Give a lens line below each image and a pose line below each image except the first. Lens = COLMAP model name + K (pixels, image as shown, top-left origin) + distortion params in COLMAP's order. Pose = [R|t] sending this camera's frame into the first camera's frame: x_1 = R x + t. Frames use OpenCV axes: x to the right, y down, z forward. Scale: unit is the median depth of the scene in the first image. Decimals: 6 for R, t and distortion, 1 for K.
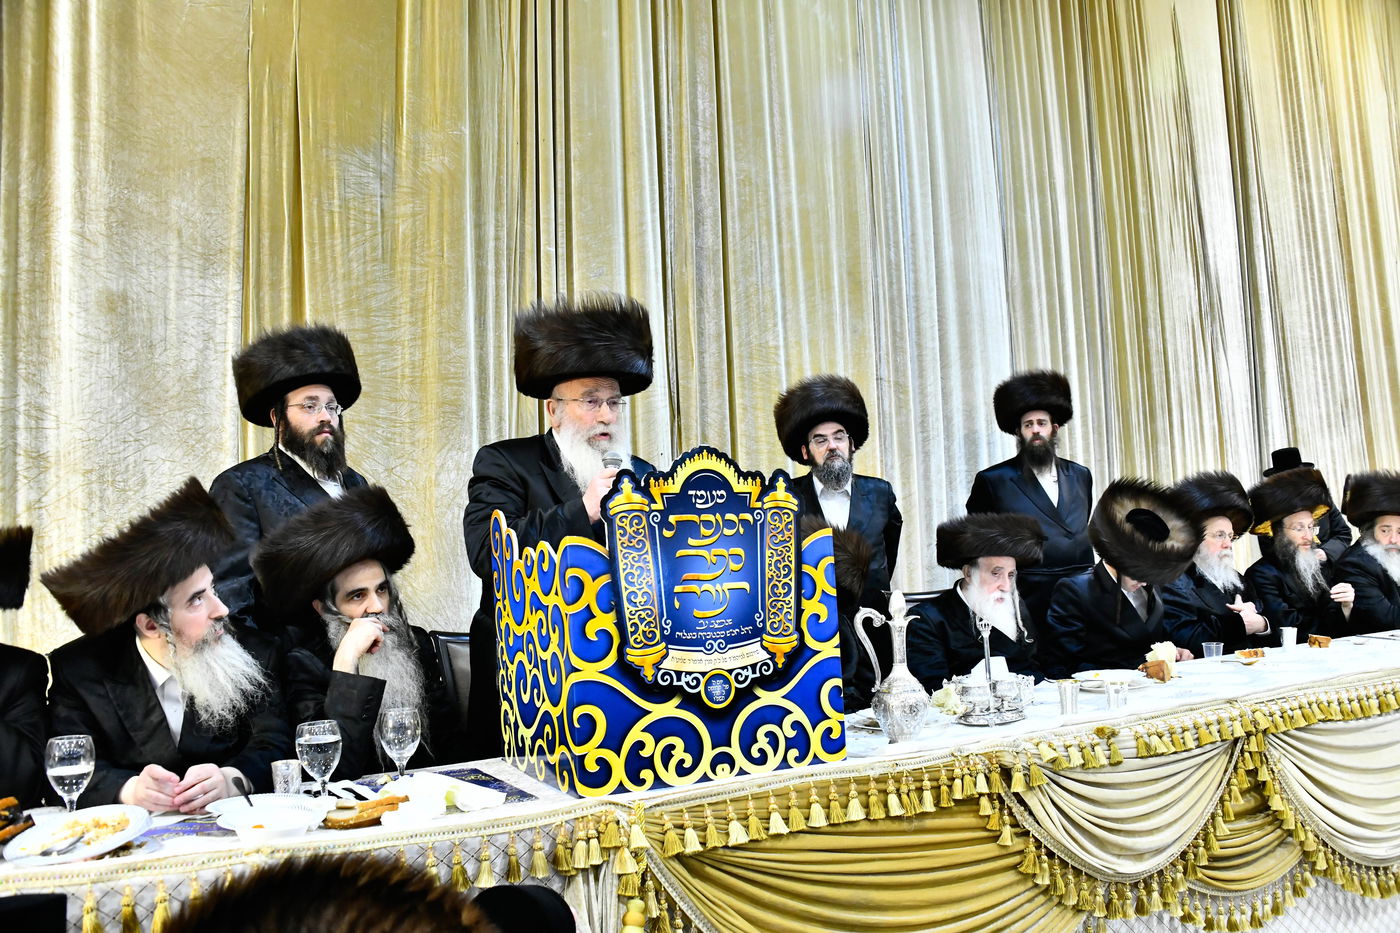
lens RADIAL K [[1271.7, 0, 700.0], [0, 1271.7, 466.5], [0, 0, 1]] dist [-0.275912, 0.000273]
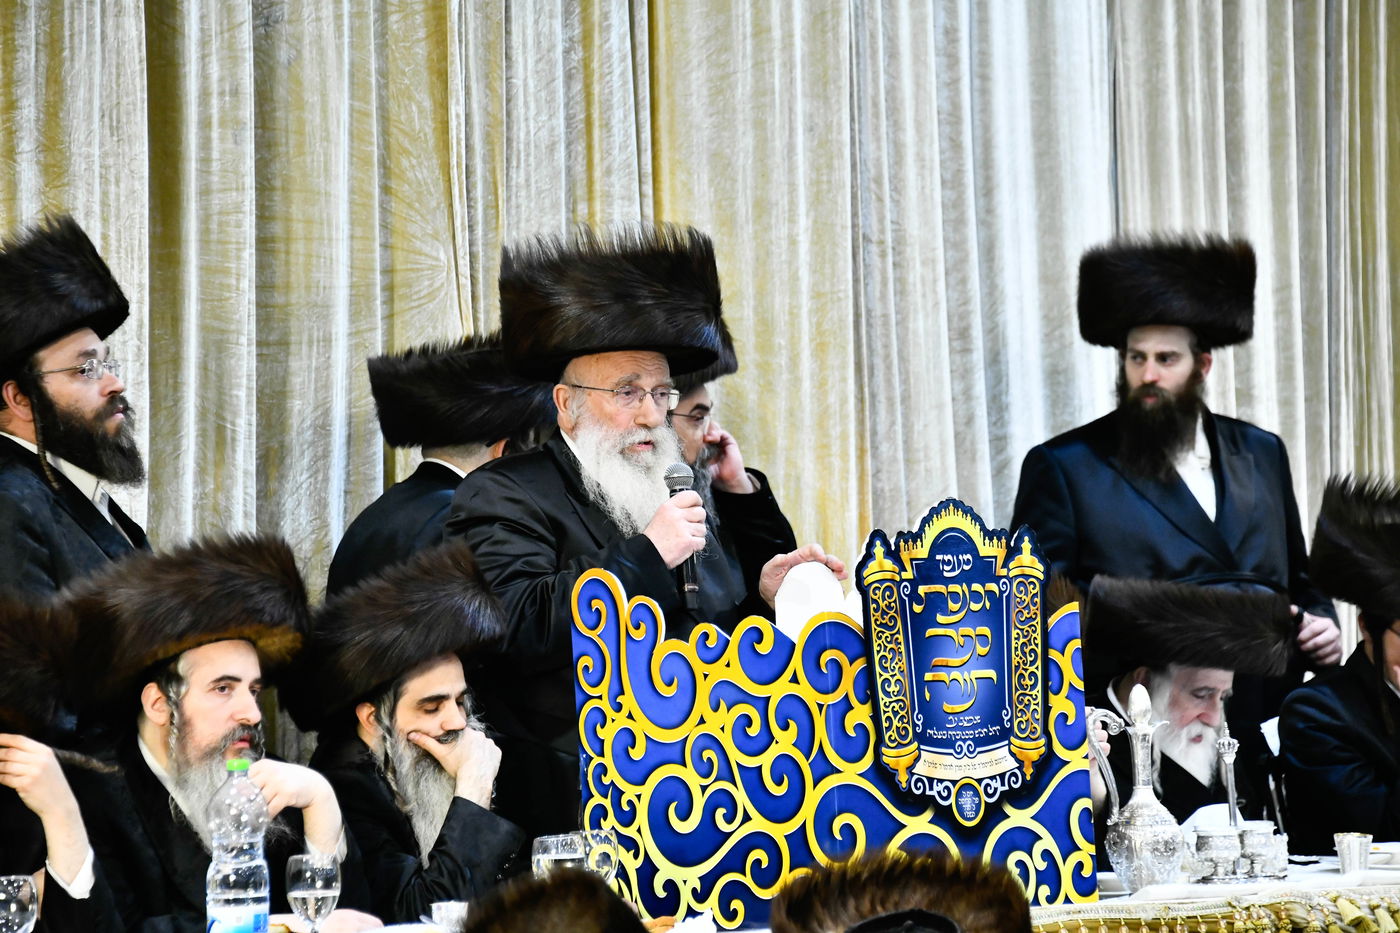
lens RADIAL K [[7654.5, 0, 700.0], [0, 7654.5, 466.5], [0, 0, 1]] dist [0.668563, -13.969582]
pose [[0.960451, 0.015740, 0.278003, -1.483325], [-0.028505, 0.998714, 0.041935, -0.233216], [-0.276985, -0.048201, 0.959664, -3.565801]]
